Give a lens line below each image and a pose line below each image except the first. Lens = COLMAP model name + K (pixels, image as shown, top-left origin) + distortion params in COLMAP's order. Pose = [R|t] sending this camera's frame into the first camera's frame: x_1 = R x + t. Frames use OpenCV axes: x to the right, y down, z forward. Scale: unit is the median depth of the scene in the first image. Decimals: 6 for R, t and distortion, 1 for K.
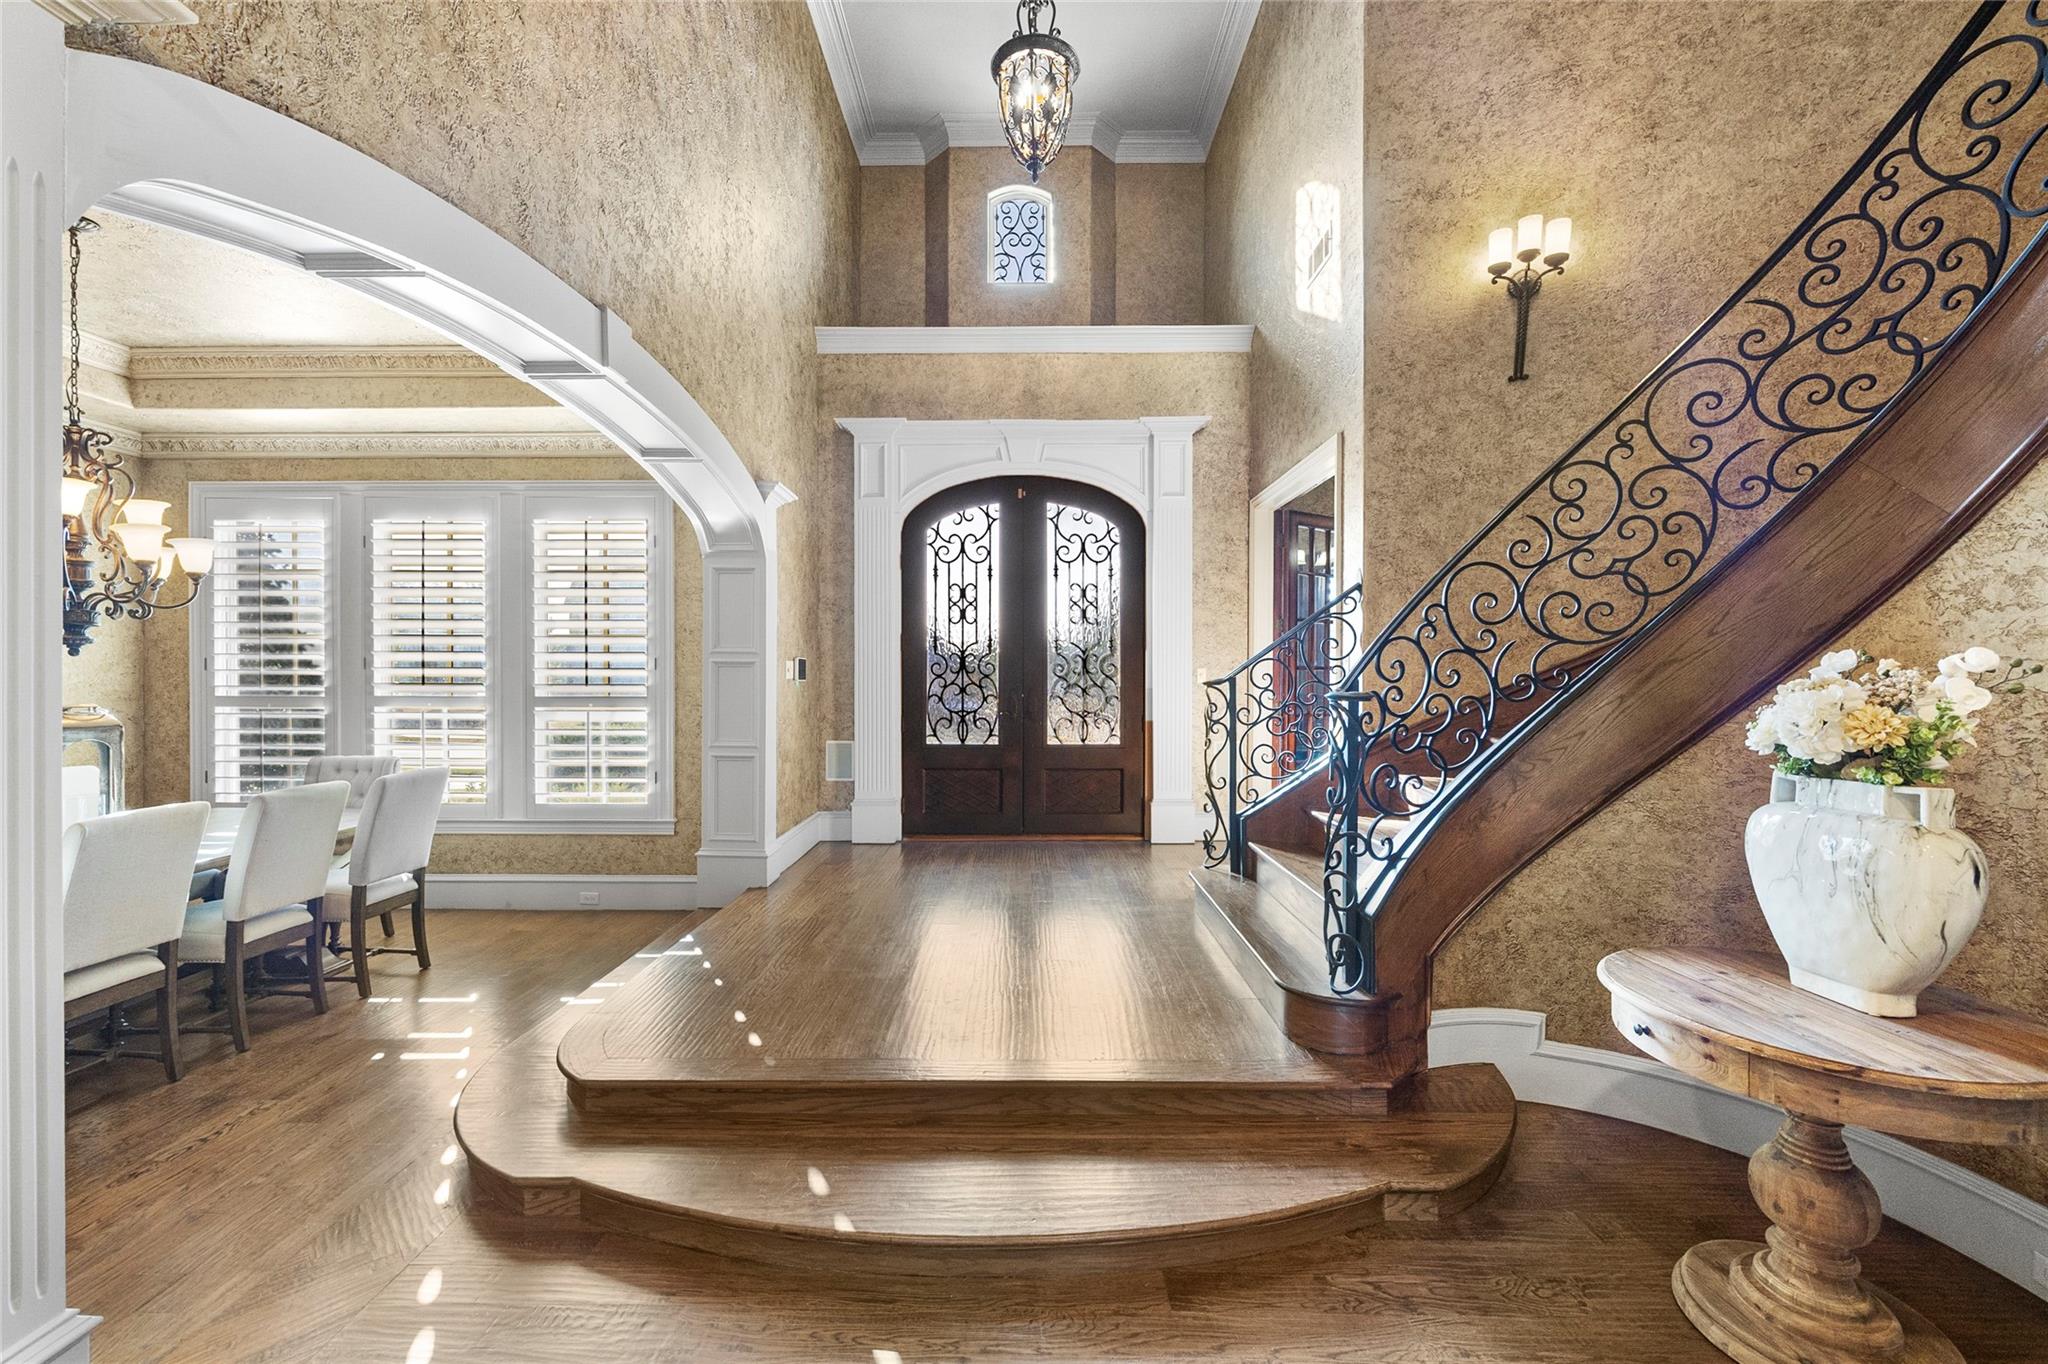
lens RADIAL K [[817.5, 0, 1013.6], [0, 817.5, 682.6], [0, 0, 1]] dist [-0.004472, -0.000008]
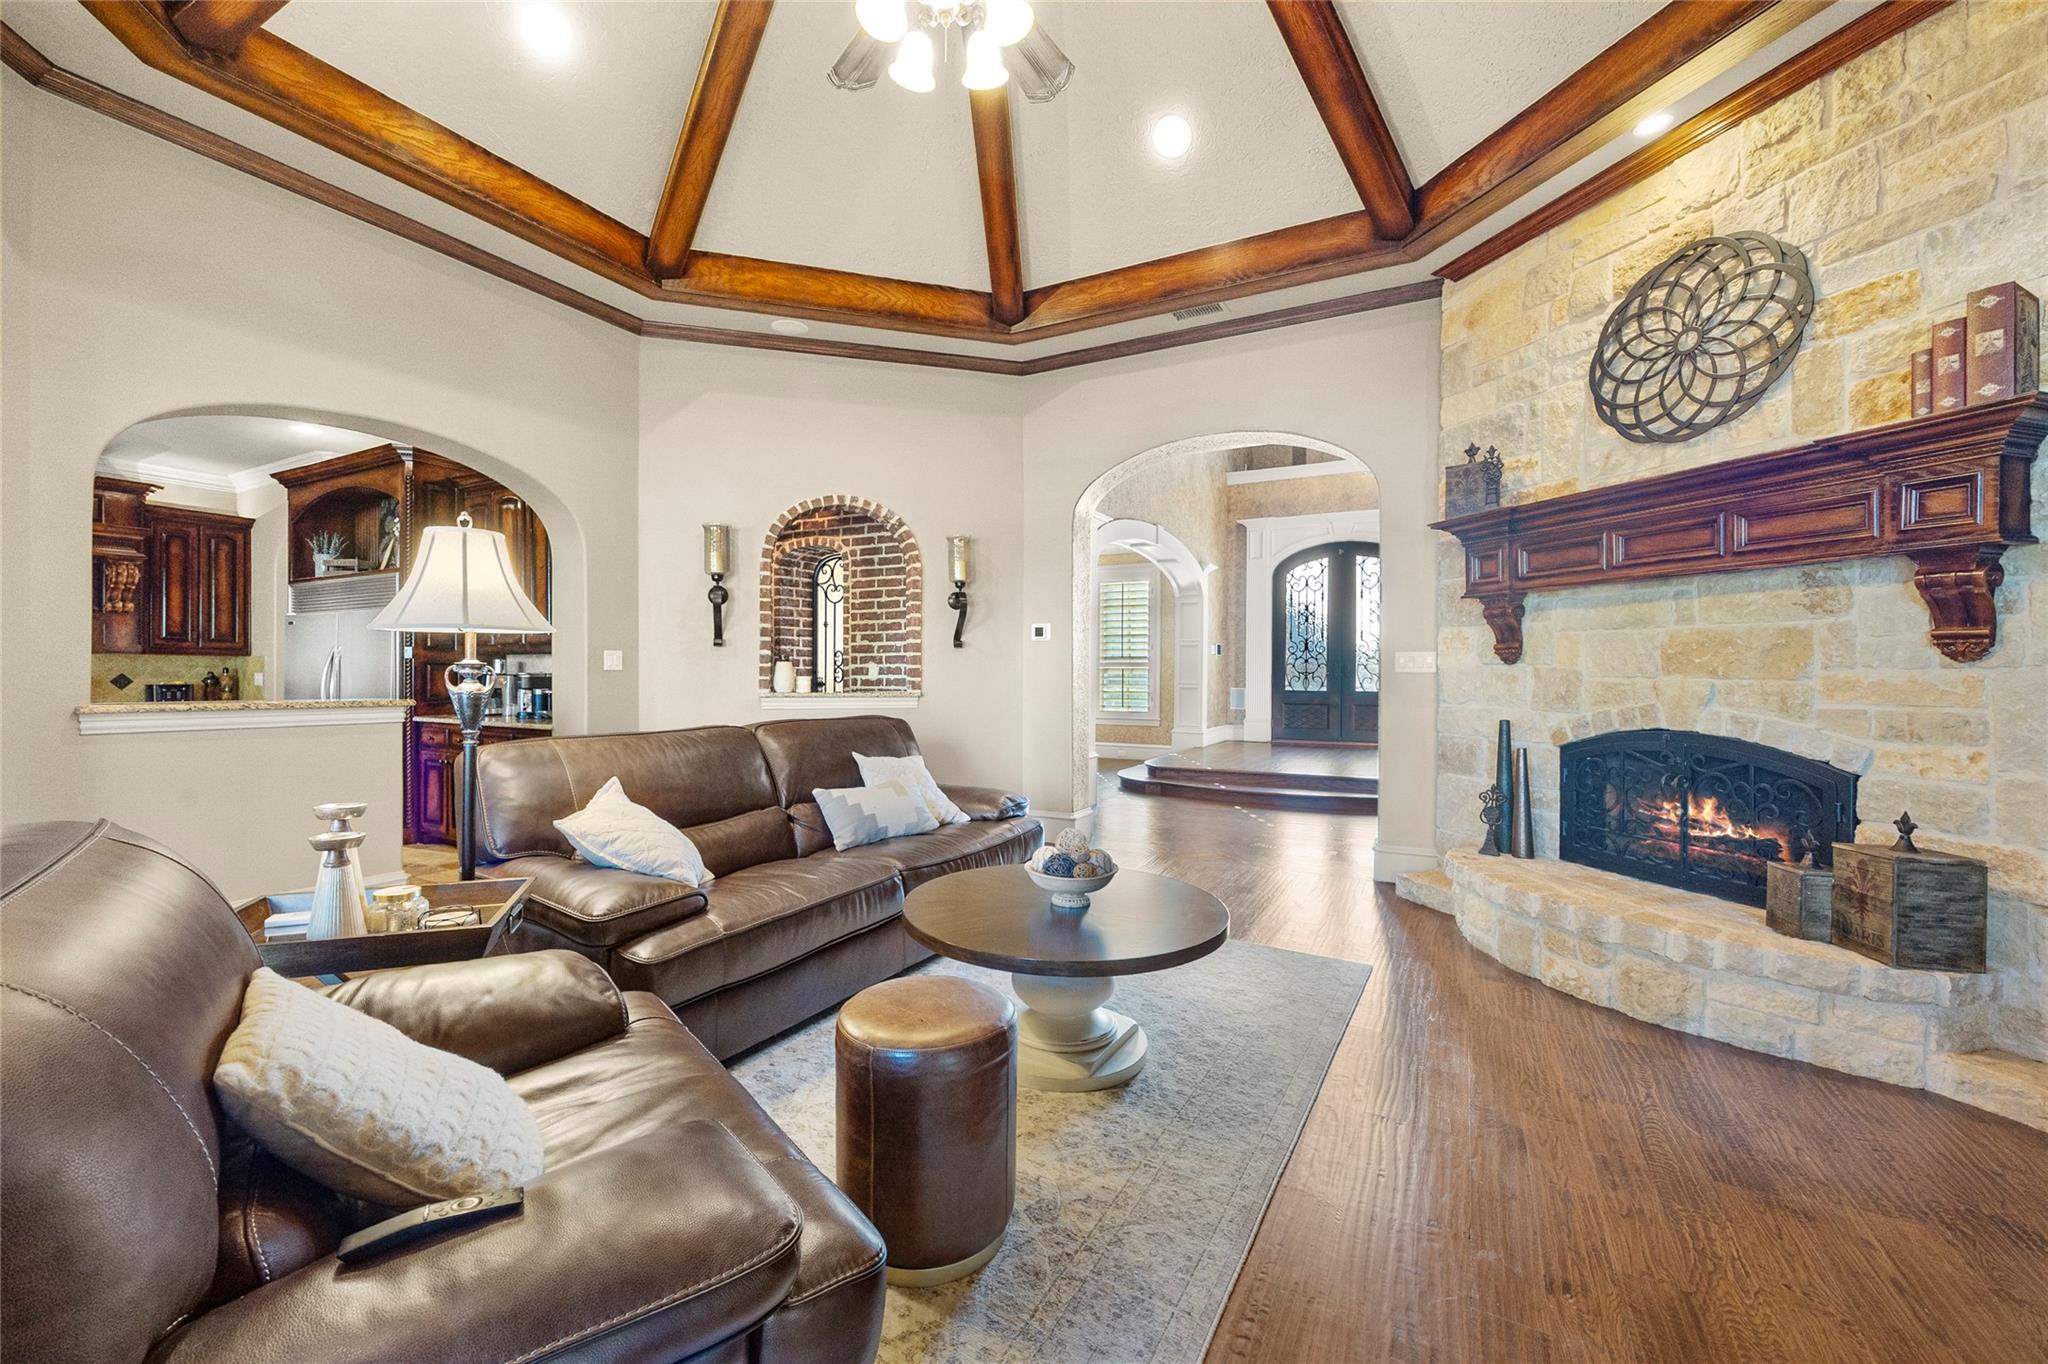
lens RADIAL K [[817.5, 0, 1012.6], [0, 817.5, 684.3], [0, 0, 1]] dist [-0.004472, -0.000008]
pose [[0.882920, 0.009707, -0.469424, 0.256763], [-0.008344, 0.999953, 0.004984, 0.068489], [0.469450, -0.000484, 0.882959, -1.095613]]
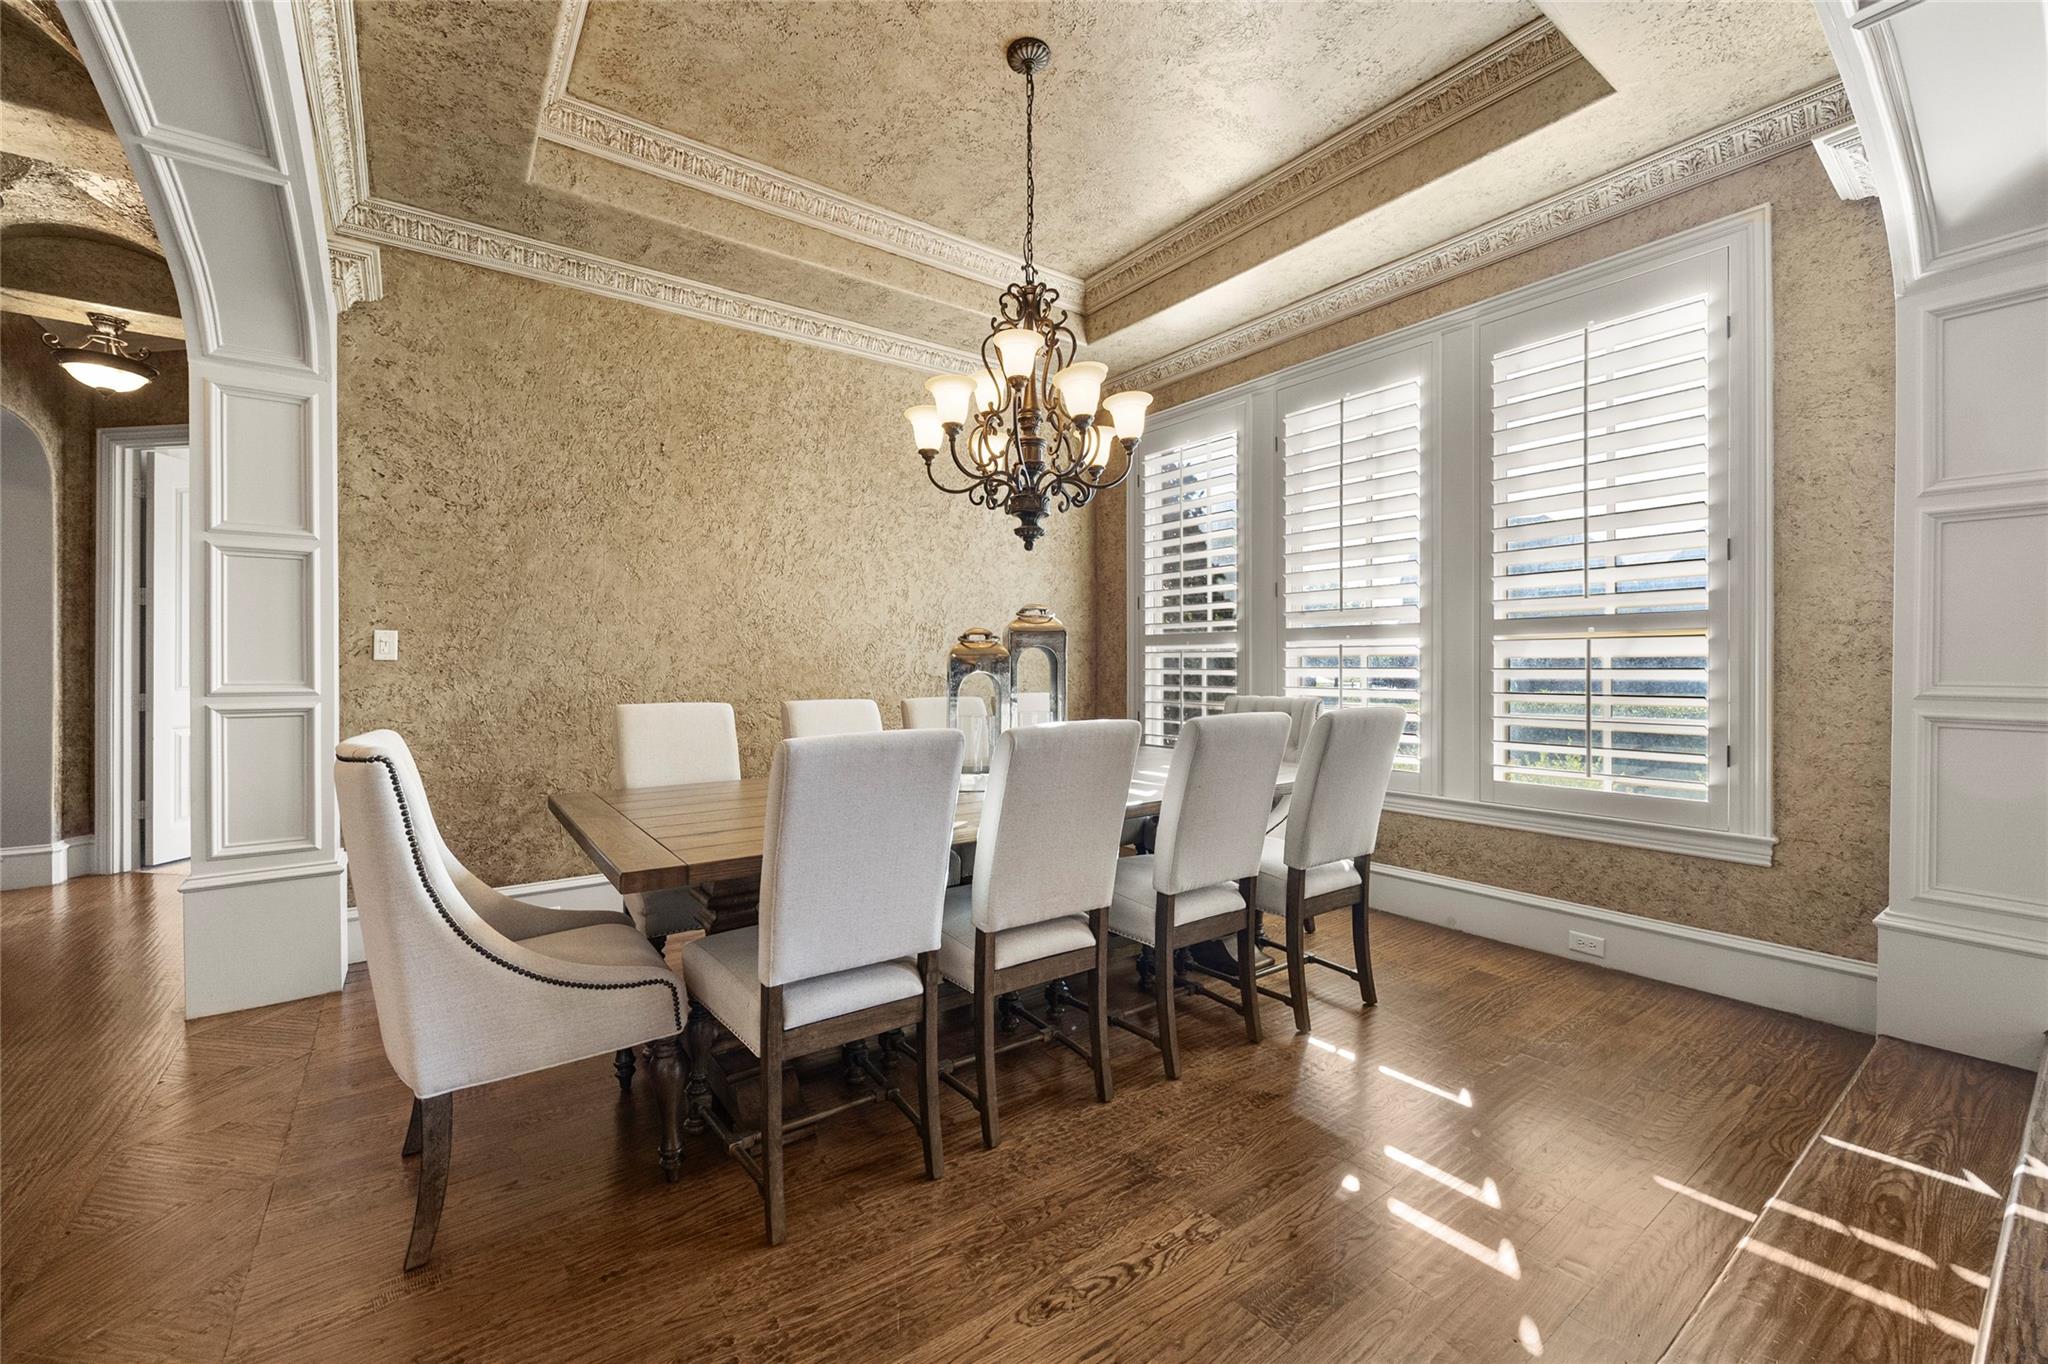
lens RADIAL K [[817.5, 0, 1022.3], [0, 817.5, 673.2], [0, 0, 1]] dist [-0.004472, -0.000008]
pose [[0.603028, 0.004226, -0.797709, -0.289285], [-0.003902, 0.999990, 0.002348, 0.061364], [0.797711, 0.001696, 0.603038, 0.292800]]
